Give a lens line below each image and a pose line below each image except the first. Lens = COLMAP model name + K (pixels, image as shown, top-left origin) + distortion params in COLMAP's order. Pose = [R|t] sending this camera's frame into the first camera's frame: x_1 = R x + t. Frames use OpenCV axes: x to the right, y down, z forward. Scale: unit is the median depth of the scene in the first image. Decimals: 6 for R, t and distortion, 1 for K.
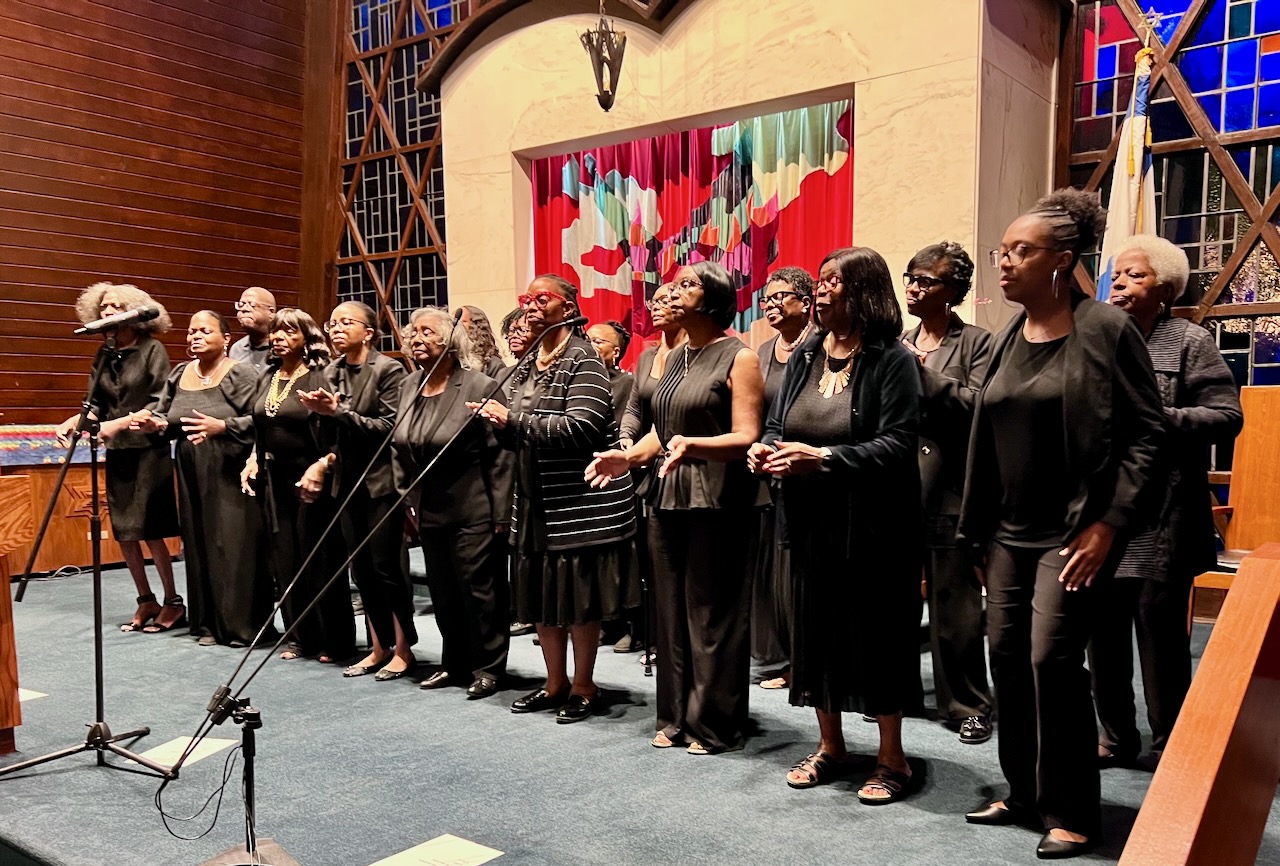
lens RADIAL K [[1090.1, 0, 729.3], [0, 1090.1, 534.8], [0, 0, 1]] dist [0.015270, -0.006905]
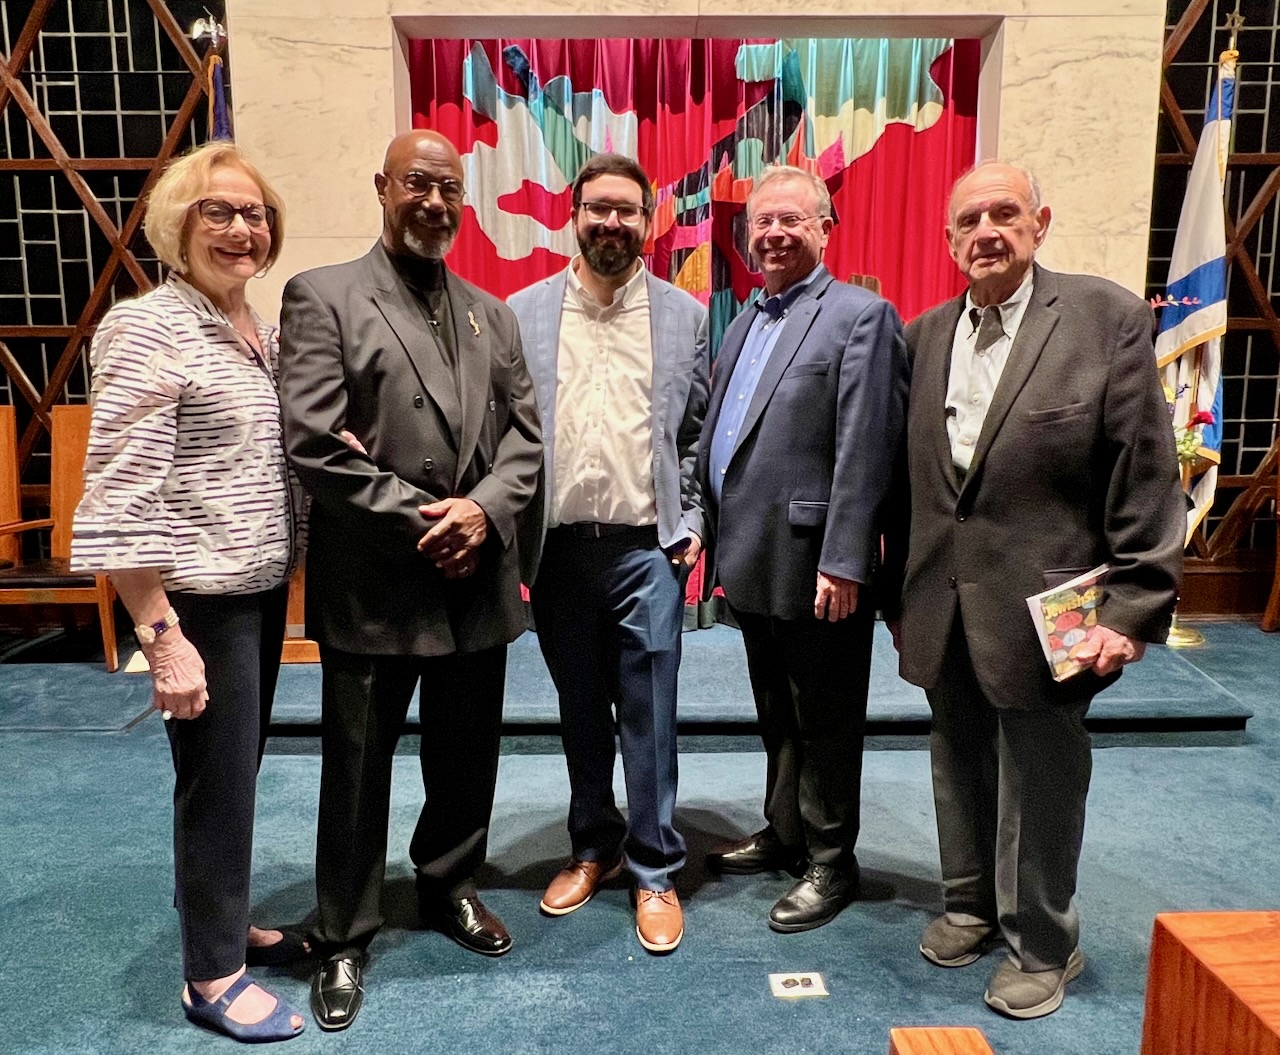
lens RADIAL K [[933.8, 0, 642.1], [0, 933.8, 540.9], [0, 0, 1]] dist [-0.020976, 0.010913]
pose [[0.803230, -0.092074, 0.588510, -0.454853], [0.070784, 0.995735, 0.059176, -0.076462], [-0.591449, -0.005875, 0.806321, 0.516457]]
